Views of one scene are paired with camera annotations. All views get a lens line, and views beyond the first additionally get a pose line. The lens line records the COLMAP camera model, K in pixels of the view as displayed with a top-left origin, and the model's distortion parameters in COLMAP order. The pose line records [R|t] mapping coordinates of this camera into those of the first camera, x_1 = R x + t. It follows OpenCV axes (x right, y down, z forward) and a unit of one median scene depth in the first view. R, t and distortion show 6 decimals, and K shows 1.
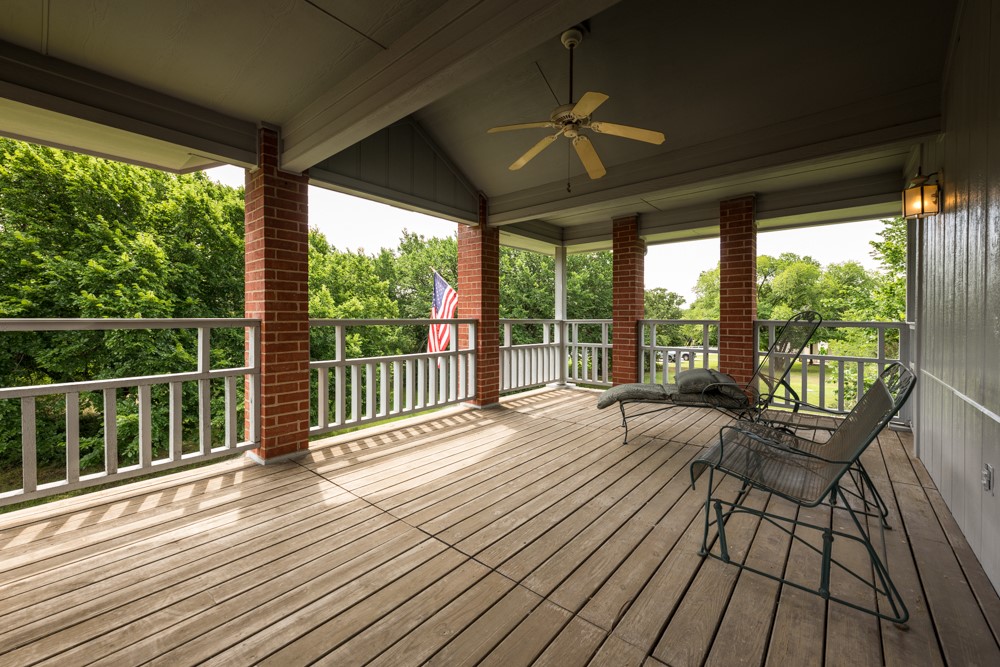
lens RADIAL K [[394.2, 0, 504.1], [0, 394.2, 317.4], [0, 0, 1]] dist [-0.003454, -0.000062]
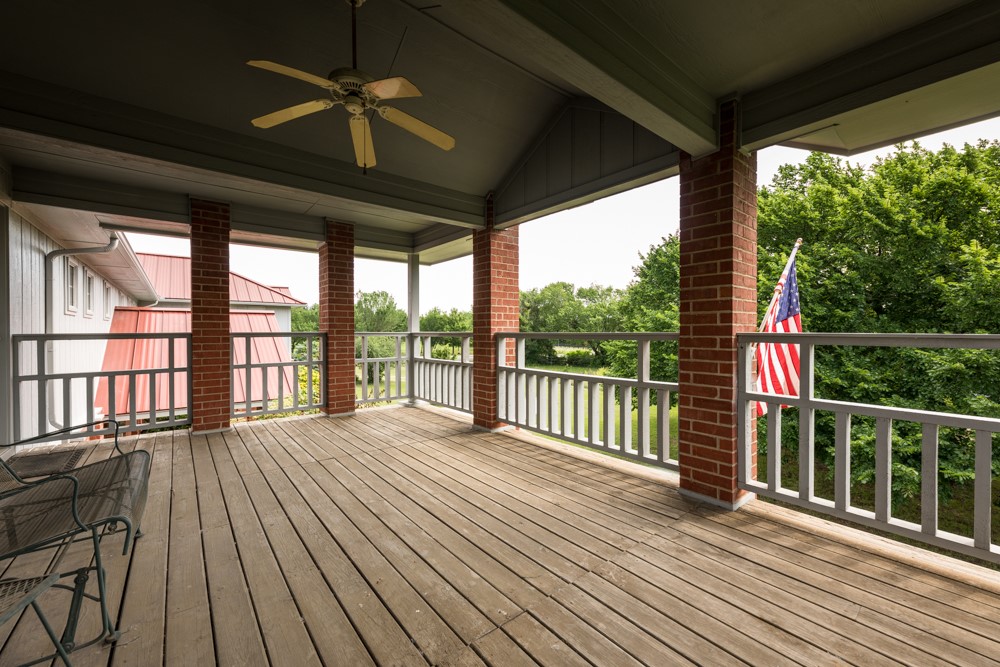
lens RADIAL K [[394.2, 0, 499.3], [0, 394.2, 336.7], [0, 0, 1]] dist [-0.003454, -0.000062]
pose [[-0.182587, 0.008992, -0.983149, 0.943130], [-0.001252, 0.999955, 0.009378, 0.006104], [0.983189, 0.002943, -0.182568, 1.475867]]
